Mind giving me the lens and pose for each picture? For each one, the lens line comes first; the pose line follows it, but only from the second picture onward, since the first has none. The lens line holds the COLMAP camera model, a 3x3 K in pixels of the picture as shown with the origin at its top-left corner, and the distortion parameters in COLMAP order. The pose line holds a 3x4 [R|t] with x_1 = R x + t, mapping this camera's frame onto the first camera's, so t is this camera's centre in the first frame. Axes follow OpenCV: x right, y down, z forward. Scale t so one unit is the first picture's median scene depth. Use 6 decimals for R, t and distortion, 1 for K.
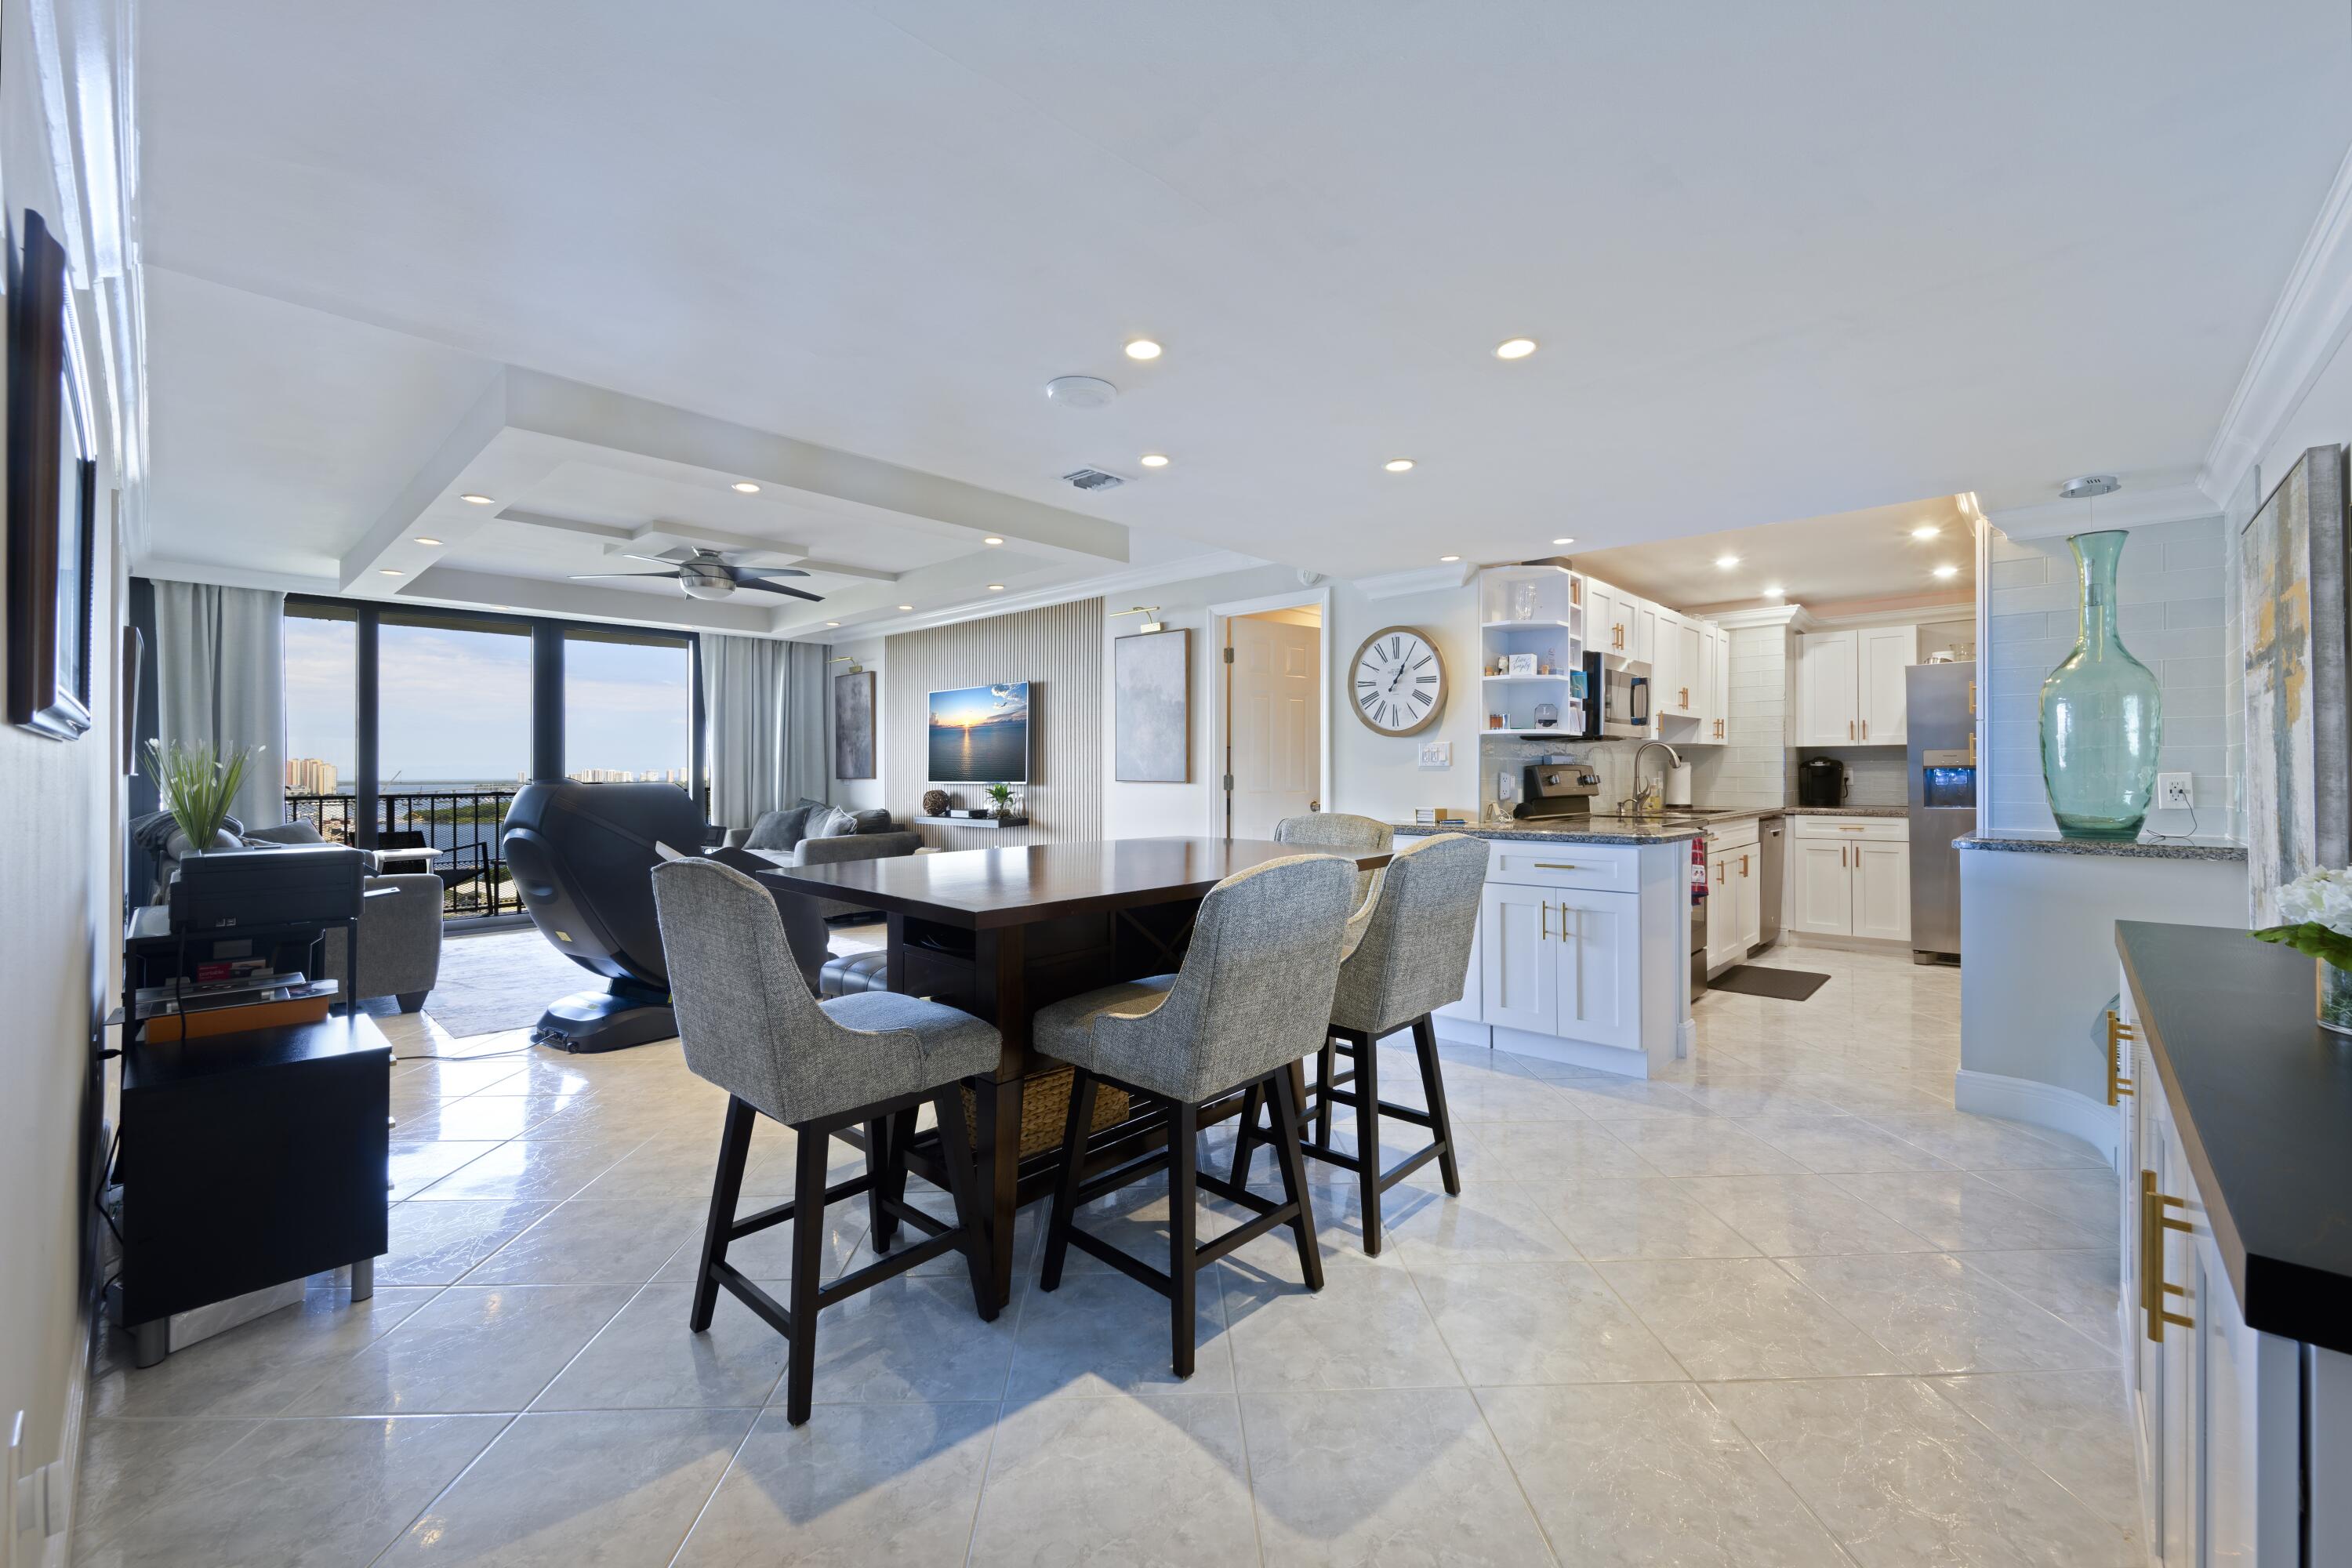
lens RADIAL K [[943.1, 0, 1176.0], [0, 943.1, 784.0], [0, 0, 1]] dist [0.000044, 0.000001]
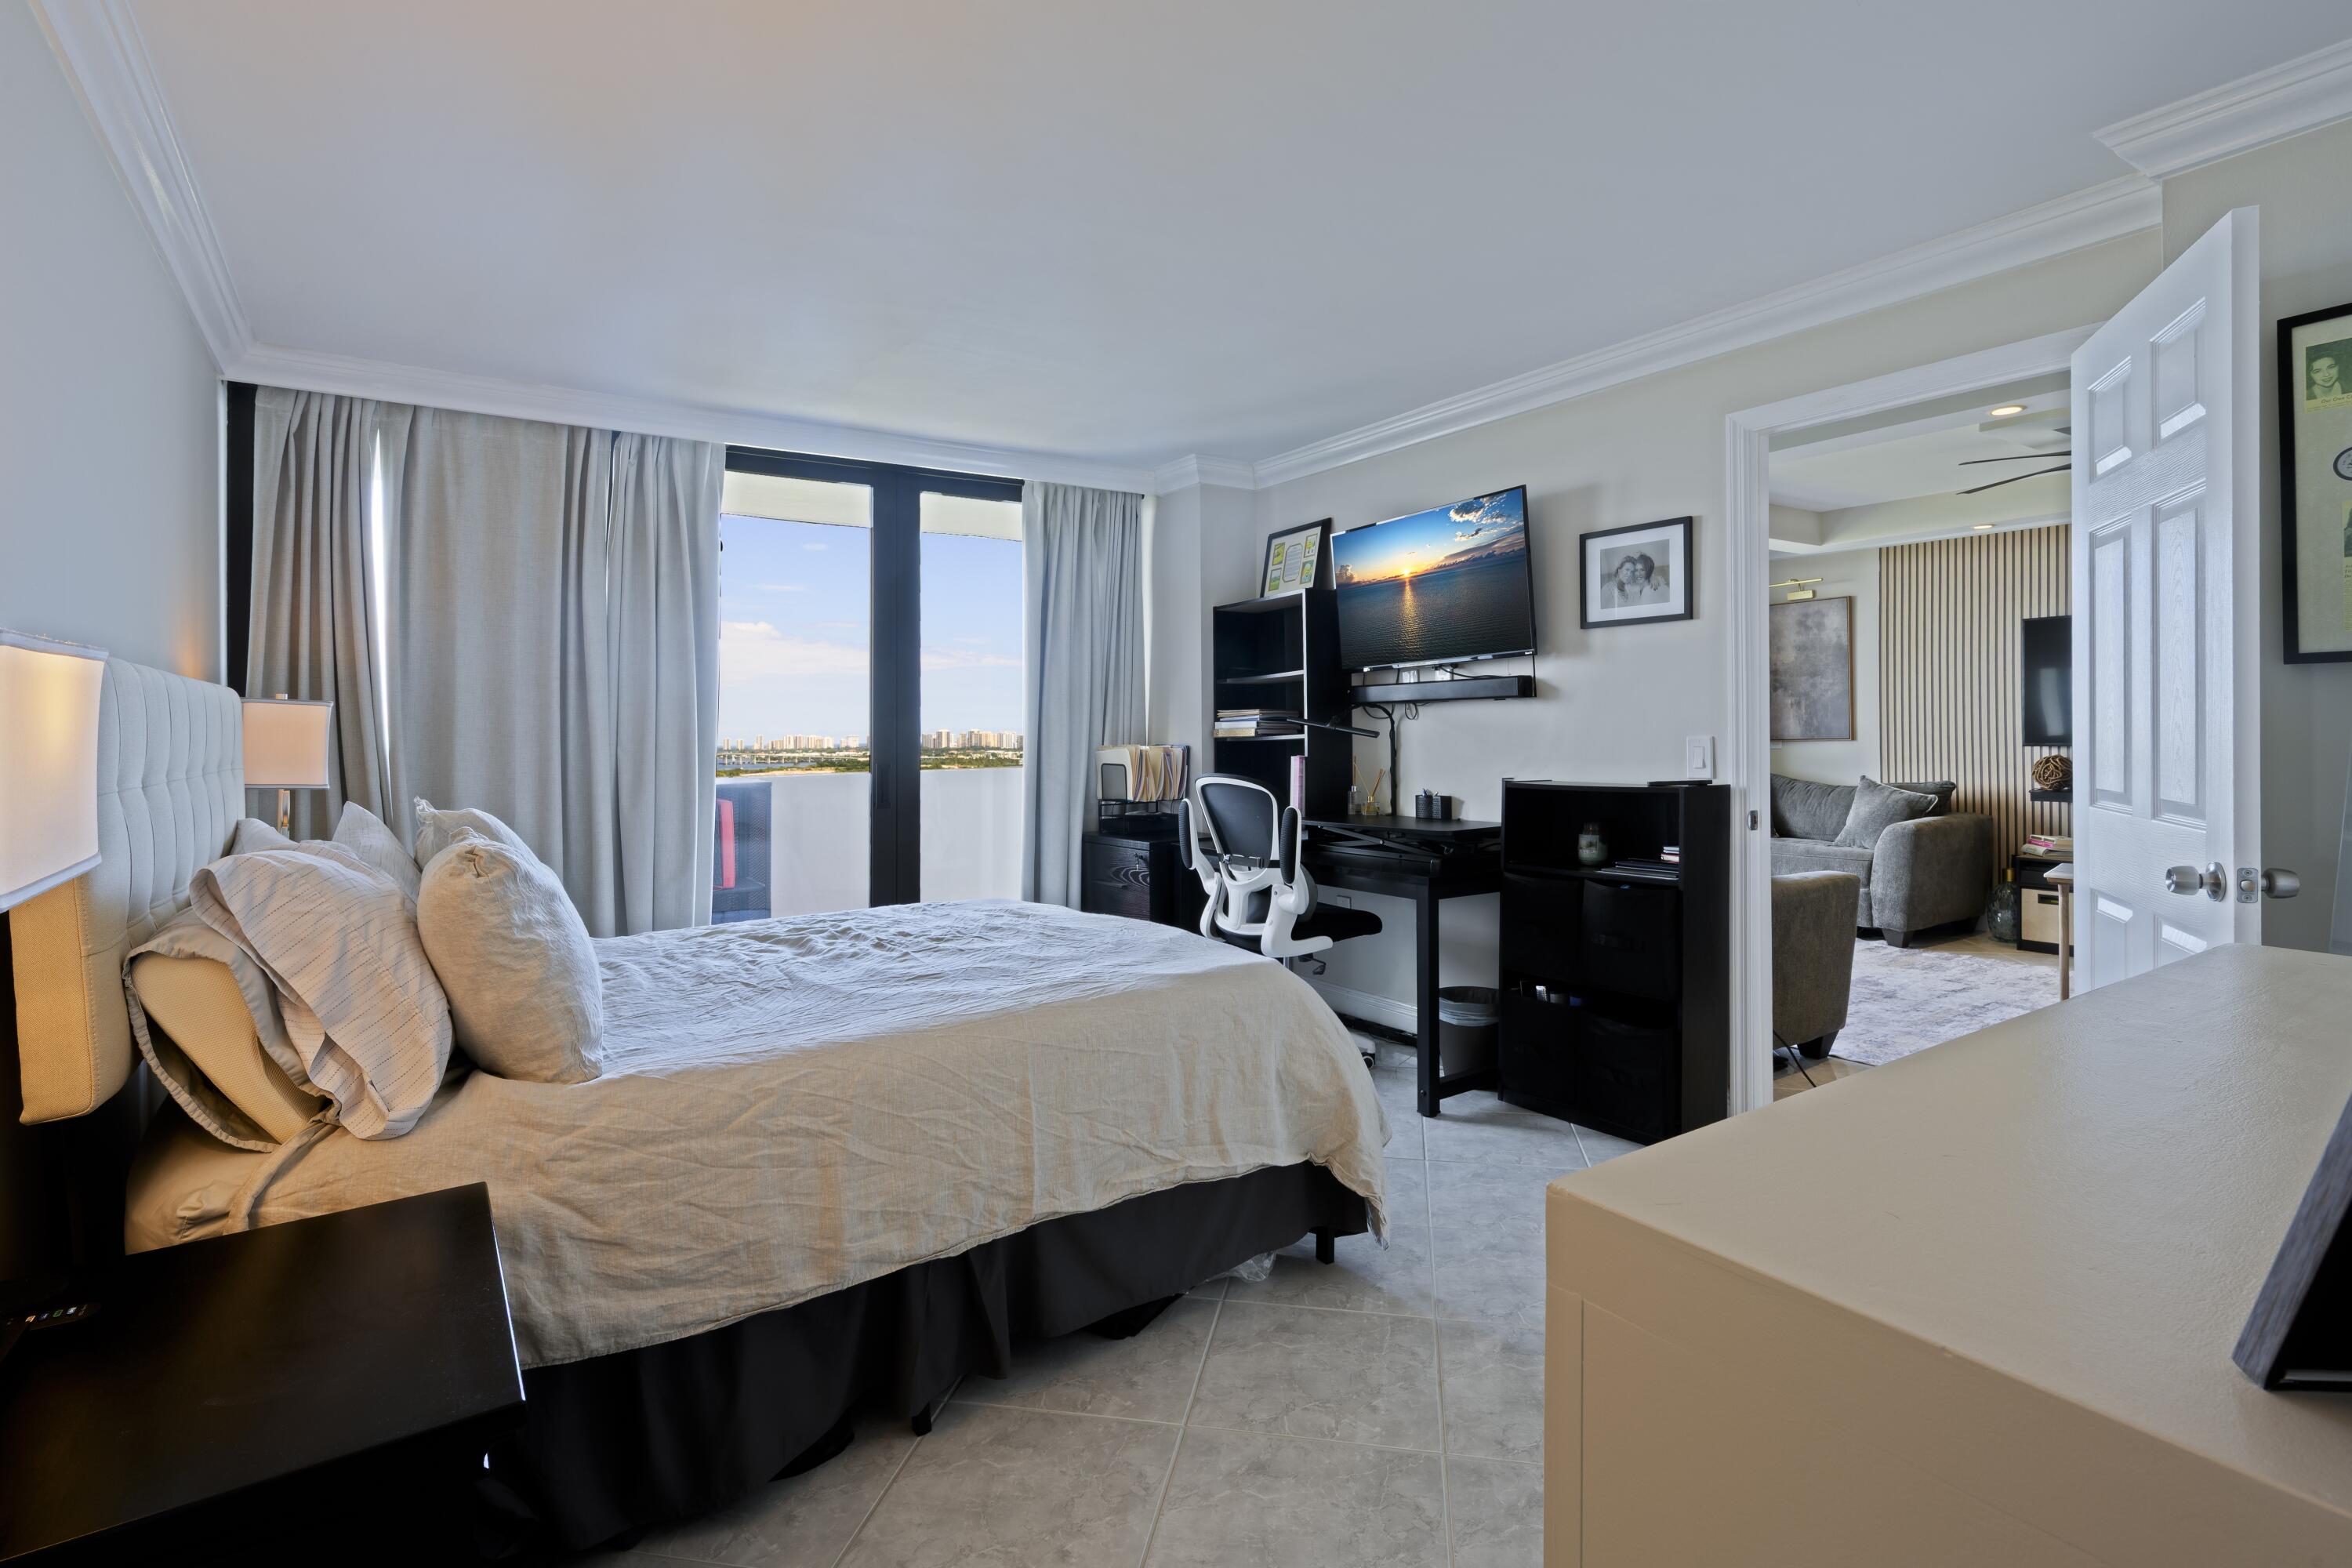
lens RADIAL K [[1121.3, 0, 1175.6], [0, 1121.3, 755.9], [0, 0, 1]] dist [-0.004087, -0.000473]
pose [[0.975748, -0.002572, -0.218884, -0.732280], [0.004897, 0.999937, 0.010083, -0.004265], [0.218844, -0.010911, 0.975699, 0.015848]]
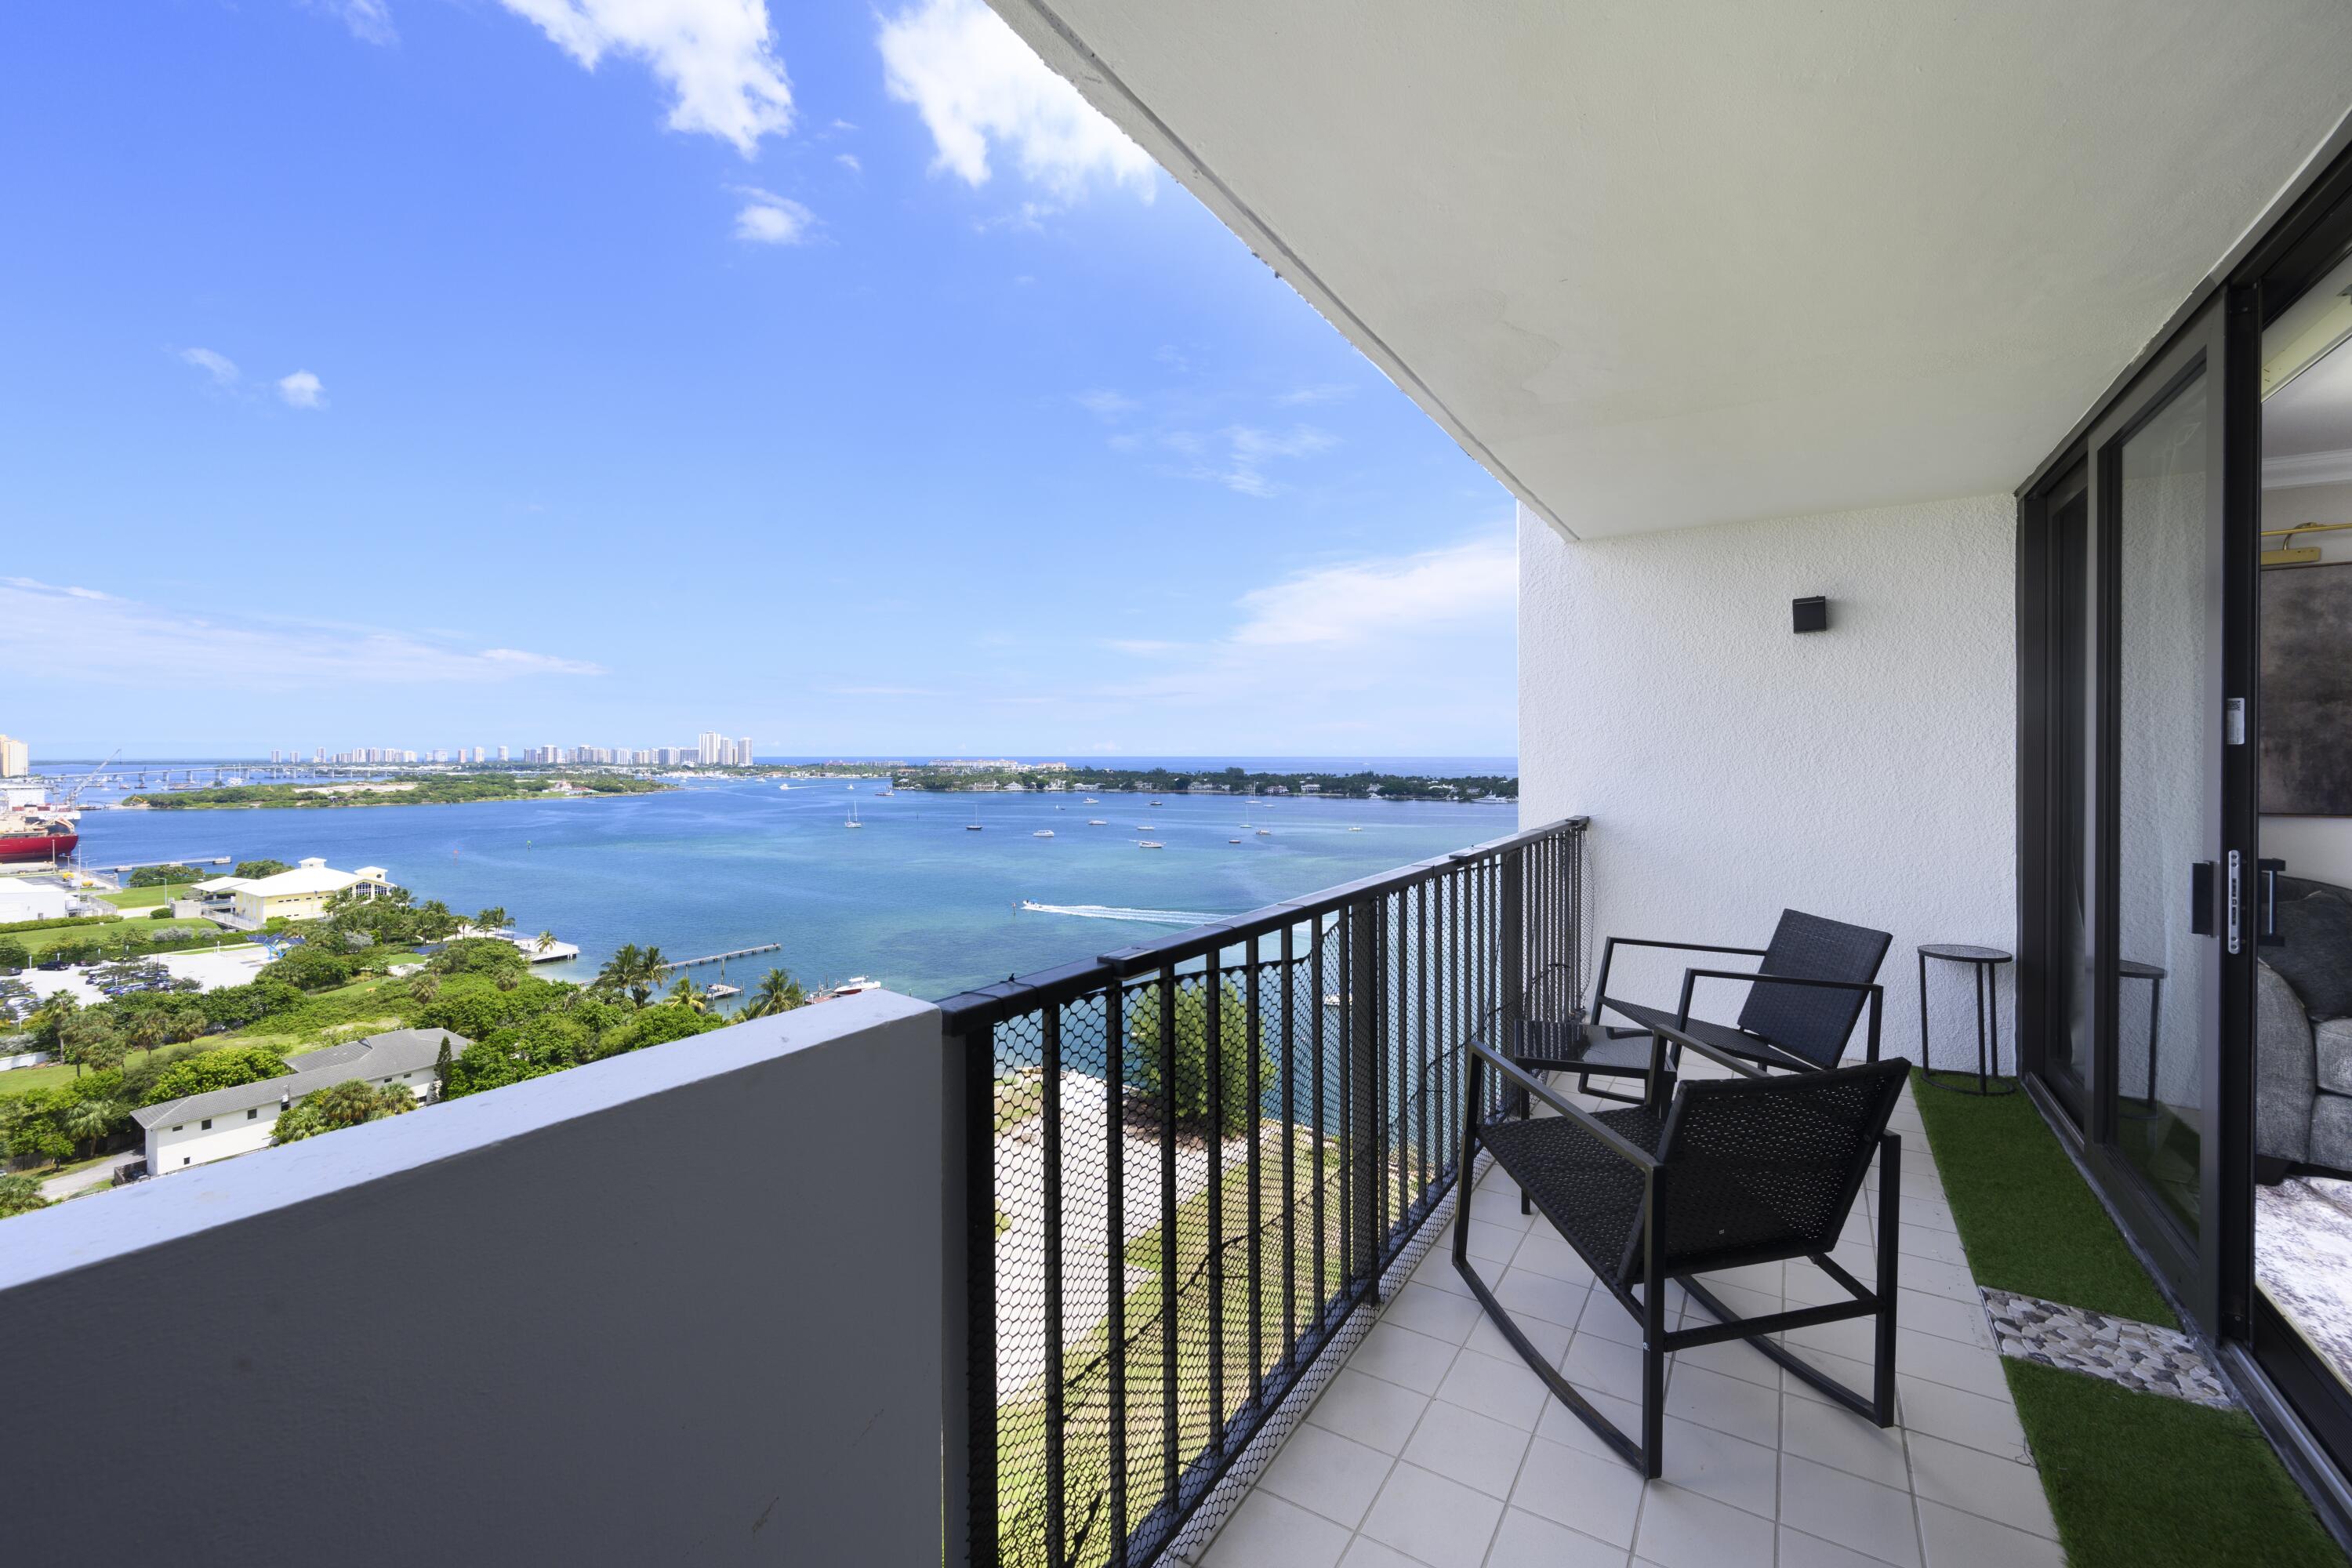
lens RADIAL K [[936.2, 0, 1174.3], [0, 936.2, 754.0], [0, 0, 1]] dist [-0.000305, -0.000046]
pose [[0.986643, 0.006350, 0.162771, -1.044142], [-0.004747, 0.999936, -0.010233, -0.029504], [-0.162826, 0.009324, 0.986611, 0.770697]]
